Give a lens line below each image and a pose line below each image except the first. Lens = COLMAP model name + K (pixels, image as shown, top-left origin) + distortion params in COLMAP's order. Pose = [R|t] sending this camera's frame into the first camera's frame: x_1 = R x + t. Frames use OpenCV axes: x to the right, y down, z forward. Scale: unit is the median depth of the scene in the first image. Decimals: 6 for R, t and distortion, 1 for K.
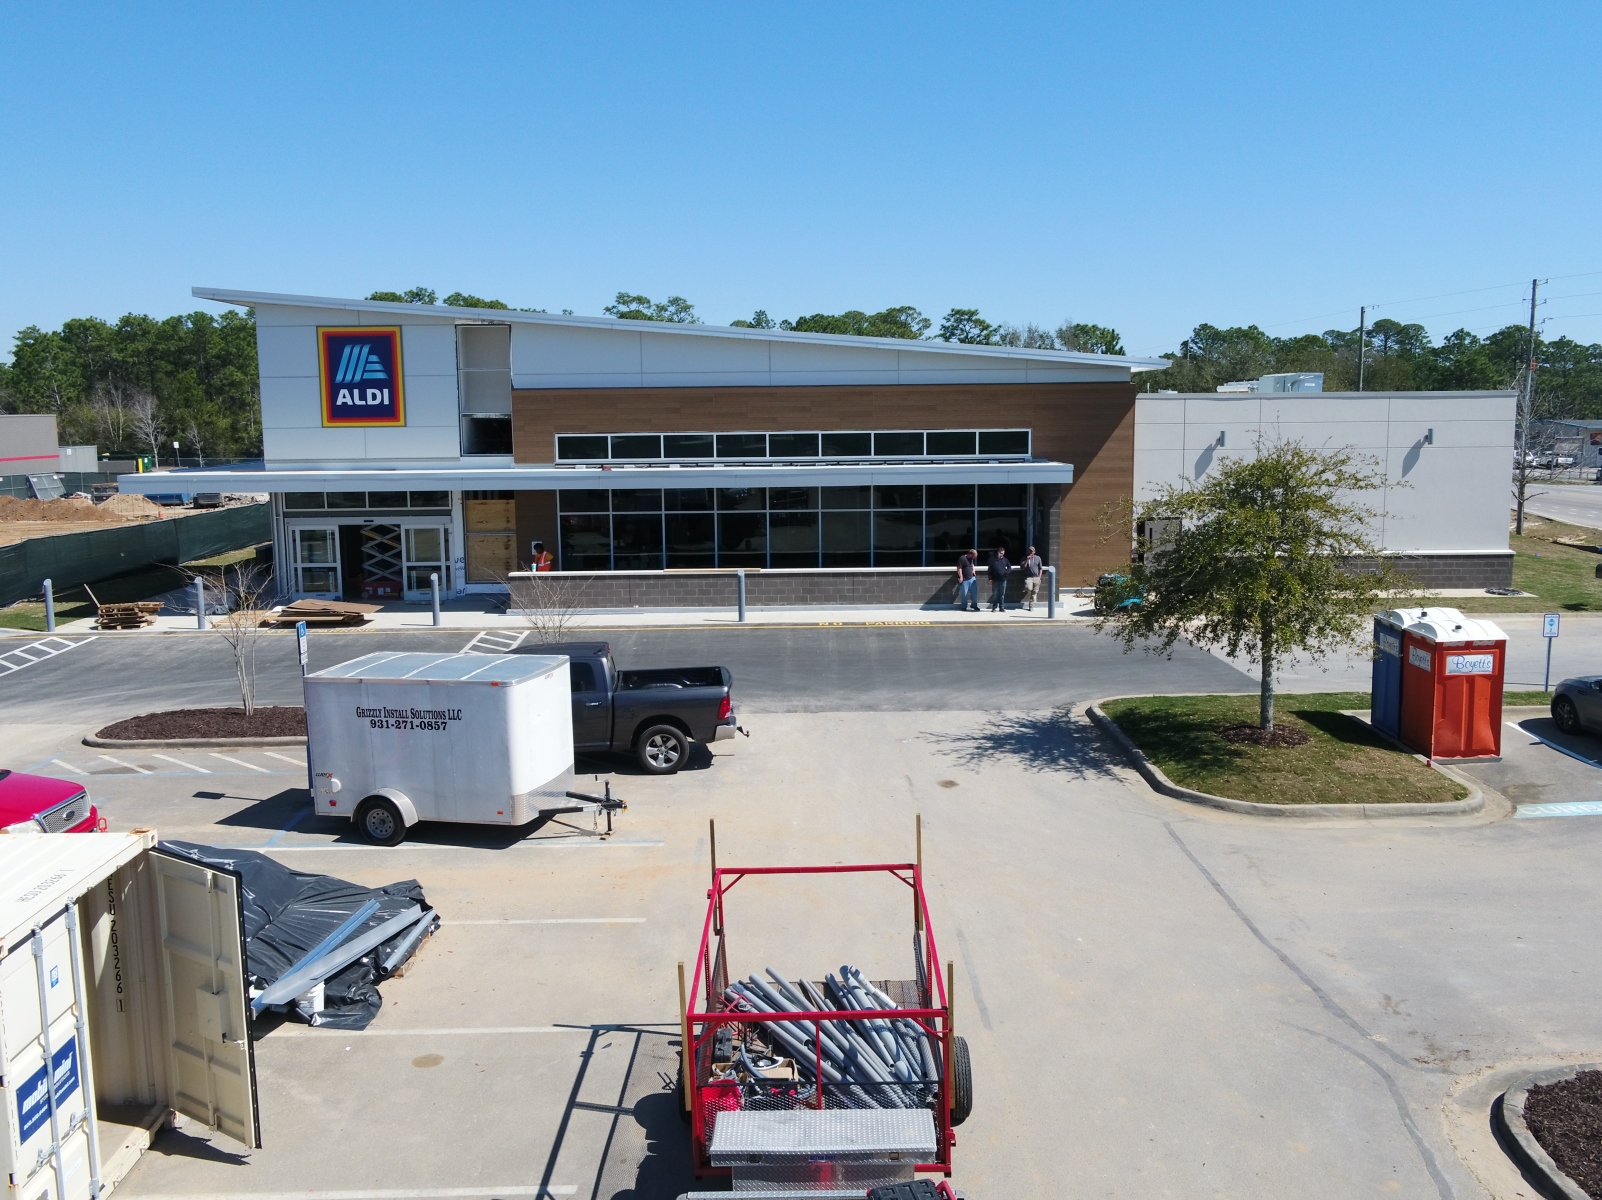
lens RADIAL K [[1381.6, 0, 801.0], [0, 1381.6, 600.0], [0, 0, 1]] dist [-0.007751, 0.009989]
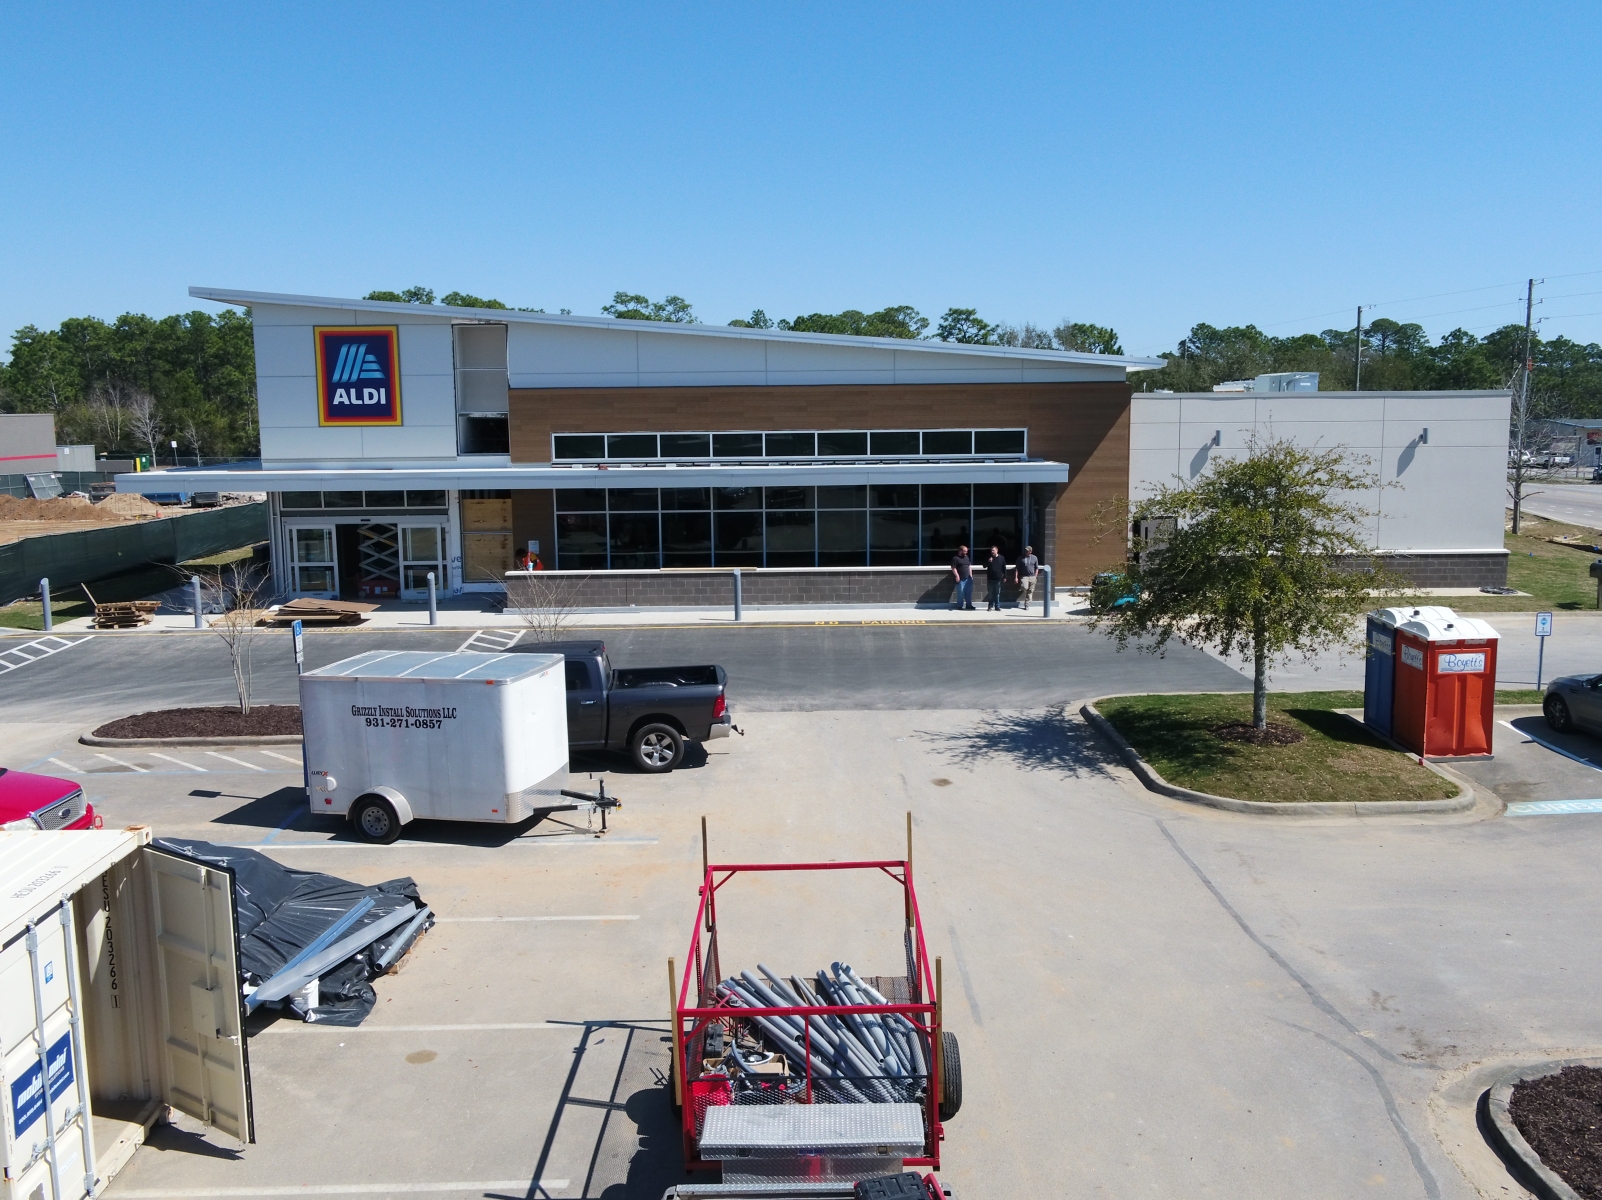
lens RADIAL K [[1381.6, 0, 801.0], [0, 1381.6, 600.0], [0, 0, 1]] dist [-0.007751, 0.009989]
pose [[0.999999, -0.000052, 0.001088, 0.001686], [0.000052, 1.000000, 0.000418, 0.000231], [-0.001088, -0.000417, 0.999999, -0.001890]]
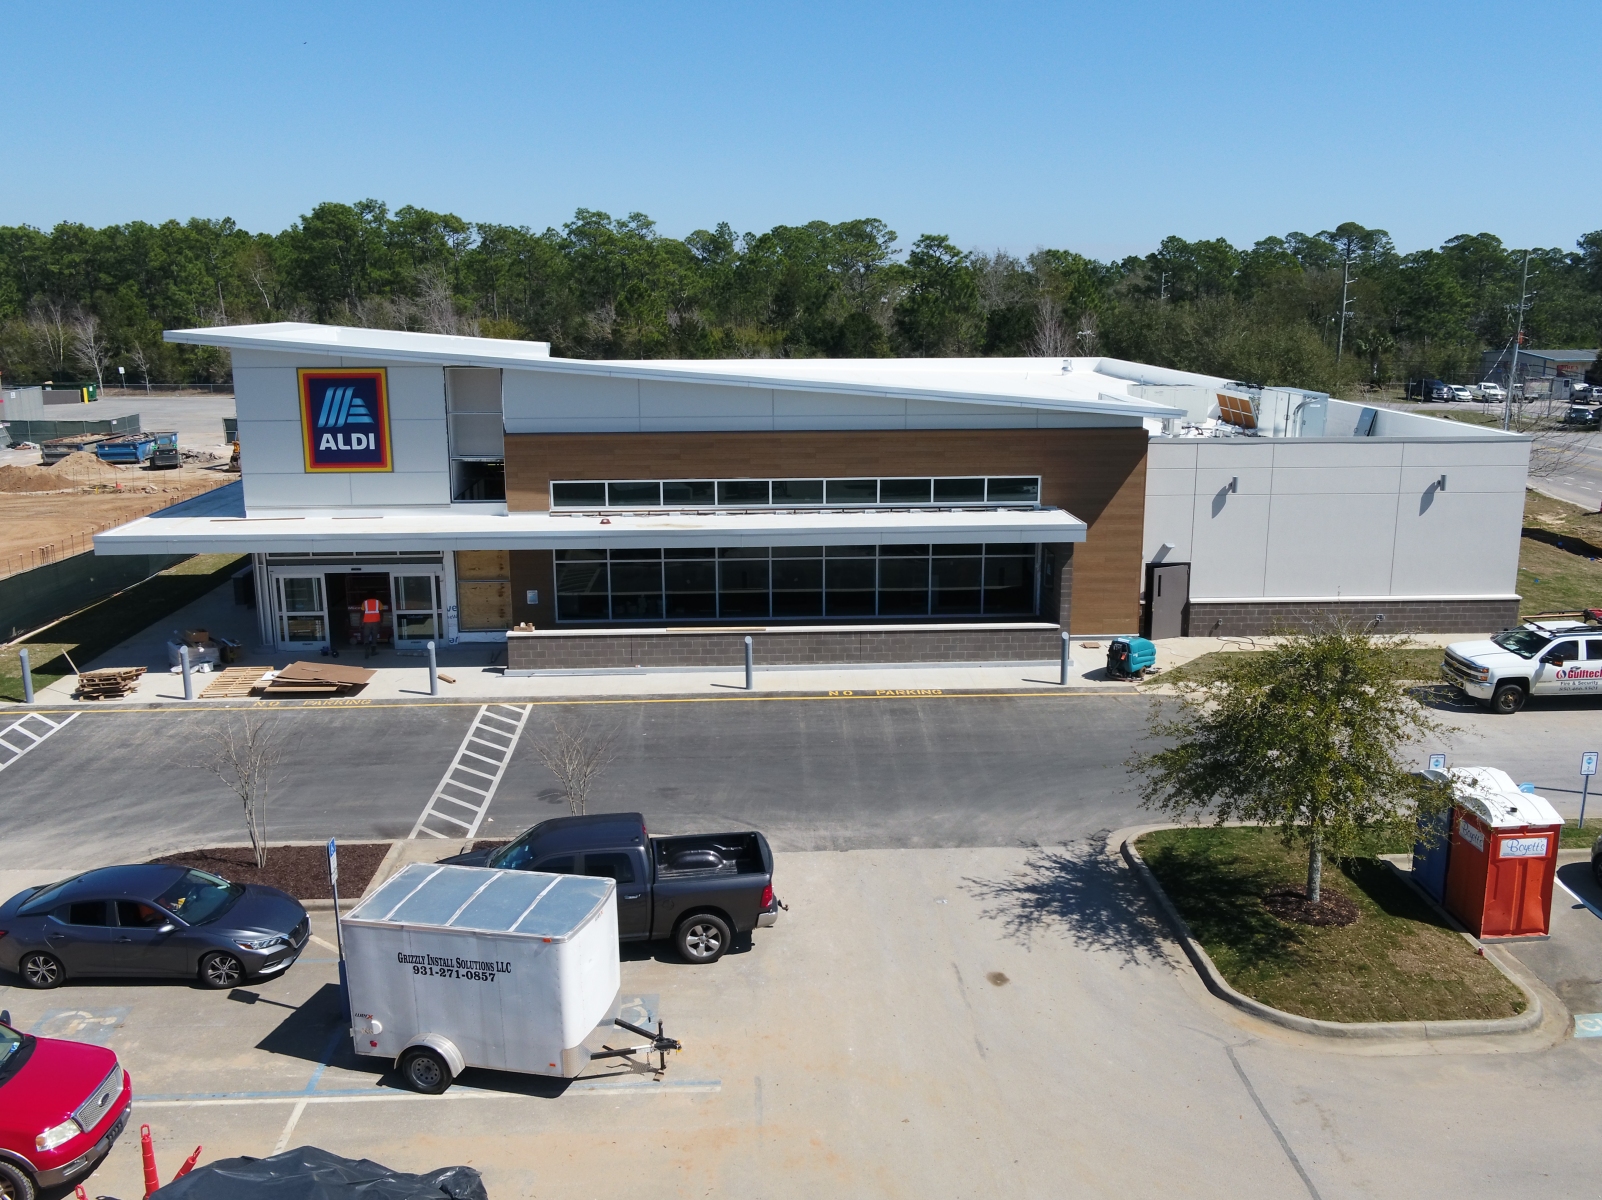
lens RADIAL K [[1381.6, 0, 801.0], [0, 1381.6, 600.0], [0, 0, 1]] dist [-0.007751, 0.009989]
pose [[0.999425, -0.001047, 0.033888, -0.036272], [-0.001741, 0.996619, 0.082145, -0.117980], [-0.033860, -0.082157, 0.996044, 0.028397]]
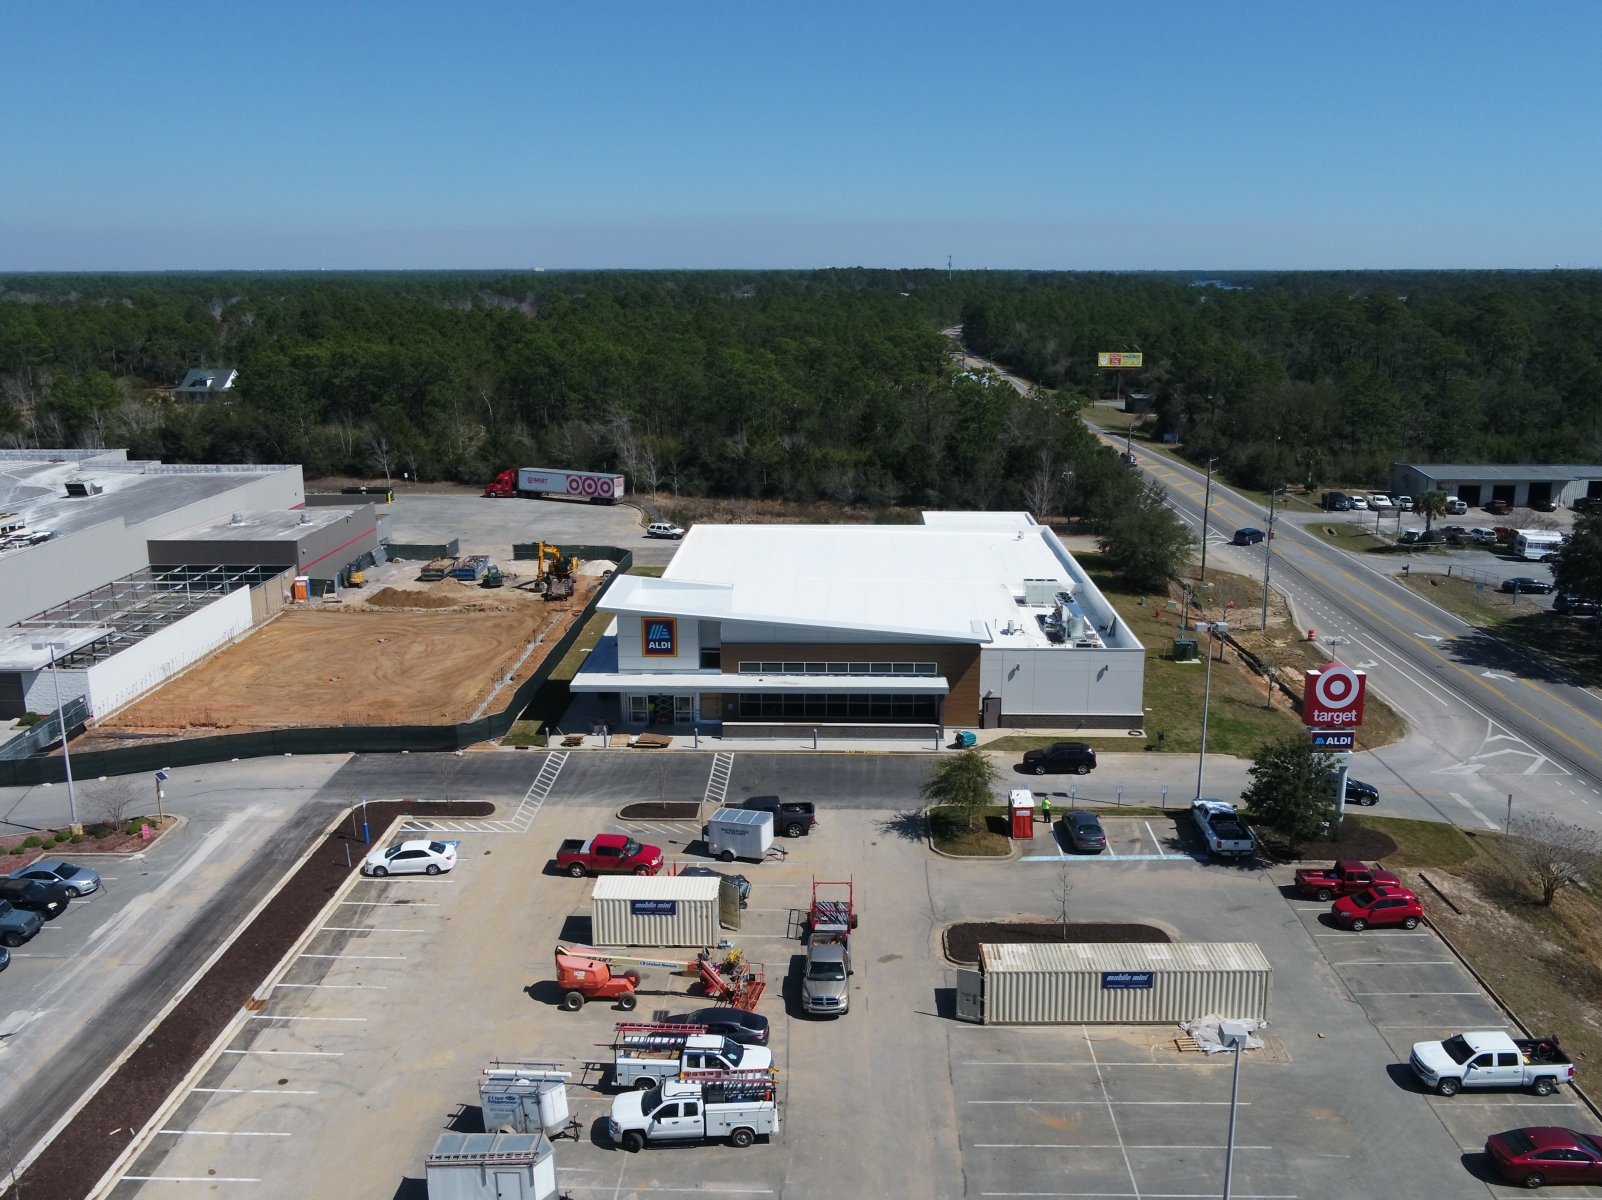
lens RADIAL K [[1381.6, 0, 801.0], [0, 1381.6, 600.0], [0, 0, 1]] dist [-0.007751, 0.009989]
pose [[0.998918, 0.017934, -0.042911, 0.032680], [-0.013651, 0.995082, 0.098104, -0.471247], [0.044460, -0.097412, 0.994251, -1.403801]]
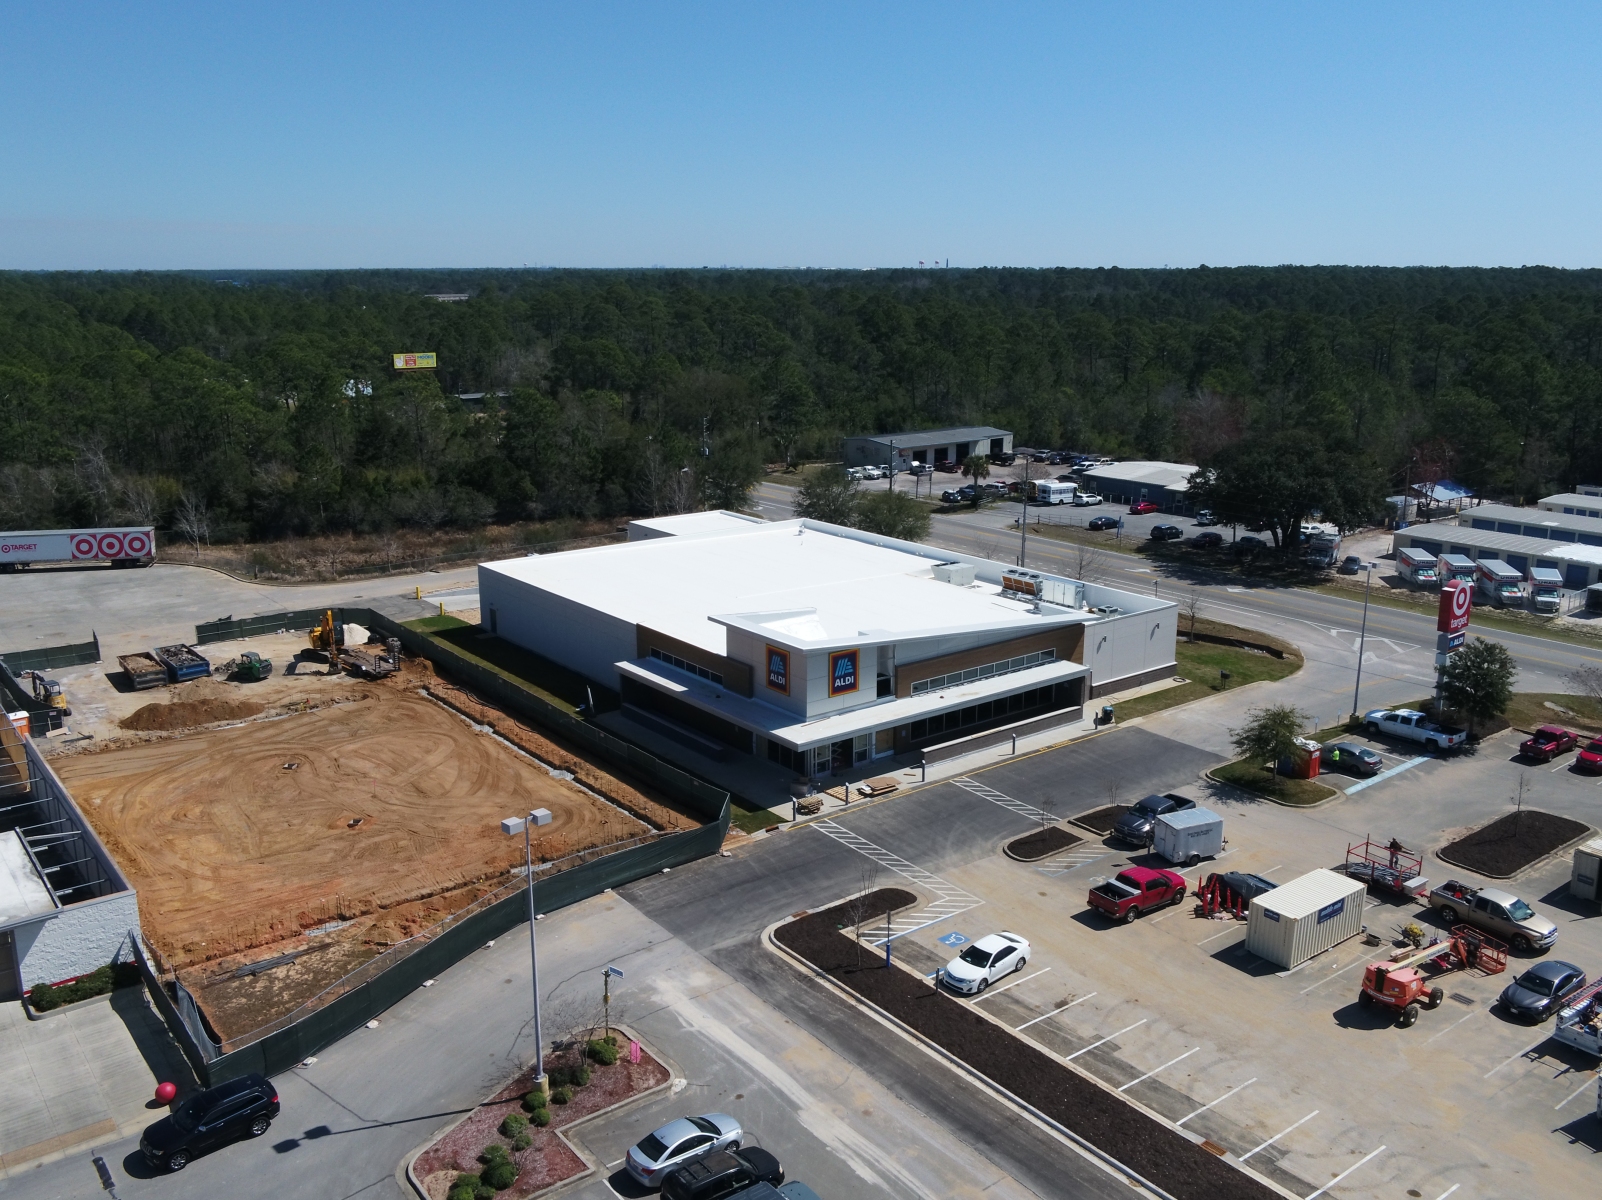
lens RADIAL K [[1381.6, 0, 801.0], [0, 1381.6, 600.0], [0, 0, 1]] dist [-0.007751, 0.009989]
pose [[0.799004, -0.133247, 0.586376, -1.641578], [0.076585, 0.989748, 0.120552, -0.544972], [-0.596428, -0.051414, 0.801018, -0.696357]]
